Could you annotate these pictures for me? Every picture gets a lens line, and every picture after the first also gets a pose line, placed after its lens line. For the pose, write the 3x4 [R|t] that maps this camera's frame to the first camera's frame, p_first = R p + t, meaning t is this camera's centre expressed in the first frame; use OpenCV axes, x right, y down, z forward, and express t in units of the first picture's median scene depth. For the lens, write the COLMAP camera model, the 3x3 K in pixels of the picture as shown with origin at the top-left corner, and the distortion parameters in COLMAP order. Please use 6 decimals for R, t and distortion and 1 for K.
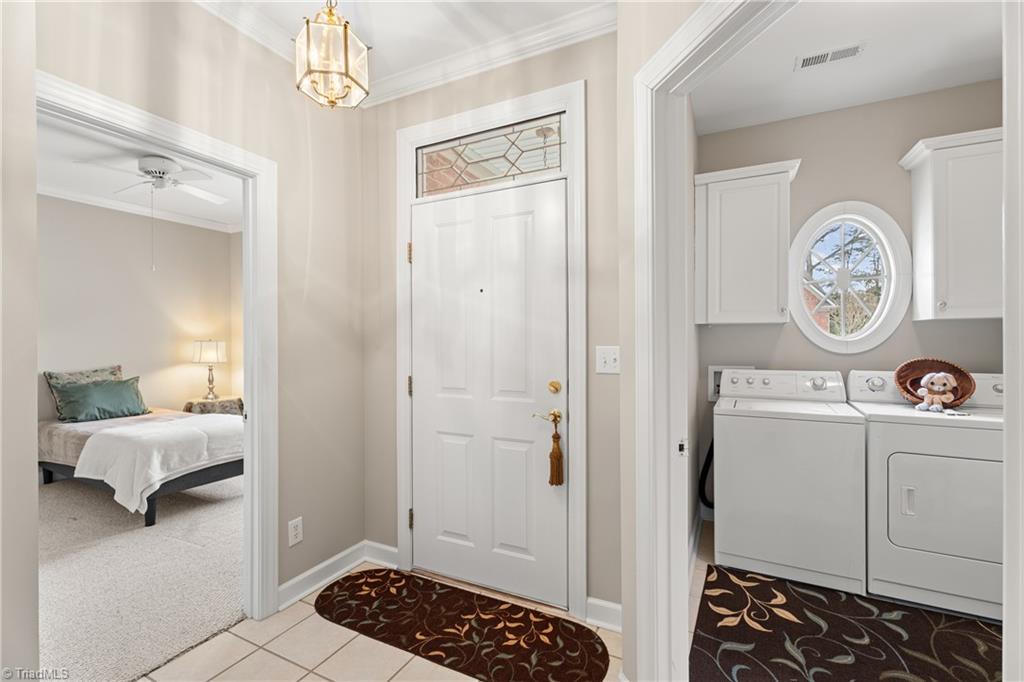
lens RADIAL K [[455.7, 0, 507.6], [0, 455.7, 341.8], [0, 0, 1]] dist [0.001440, 0.000088]
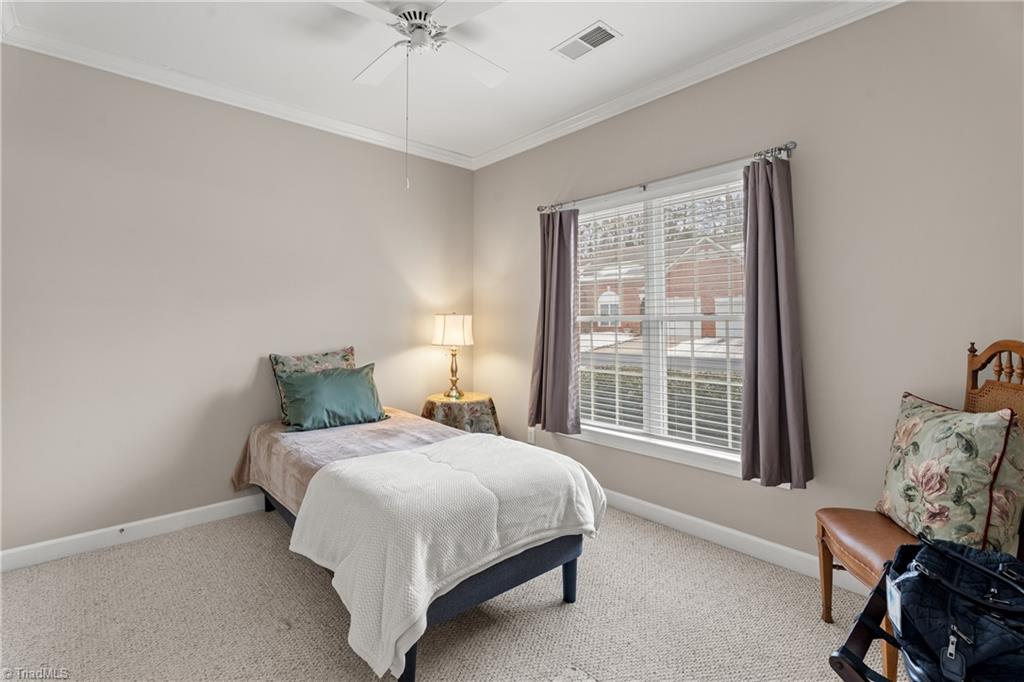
lens RADIAL K [[478.0, 0, 506.8], [0, 478.0, 305.5], [0, 0, 1]] dist [-0.000232, 0.000025]
pose [[0.929180, -0.004464, -0.369600, -0.368216], [-0.008875, 0.999369, -0.034384, 0.010300], [0.369520, 0.035229, 0.928555, 0.413100]]
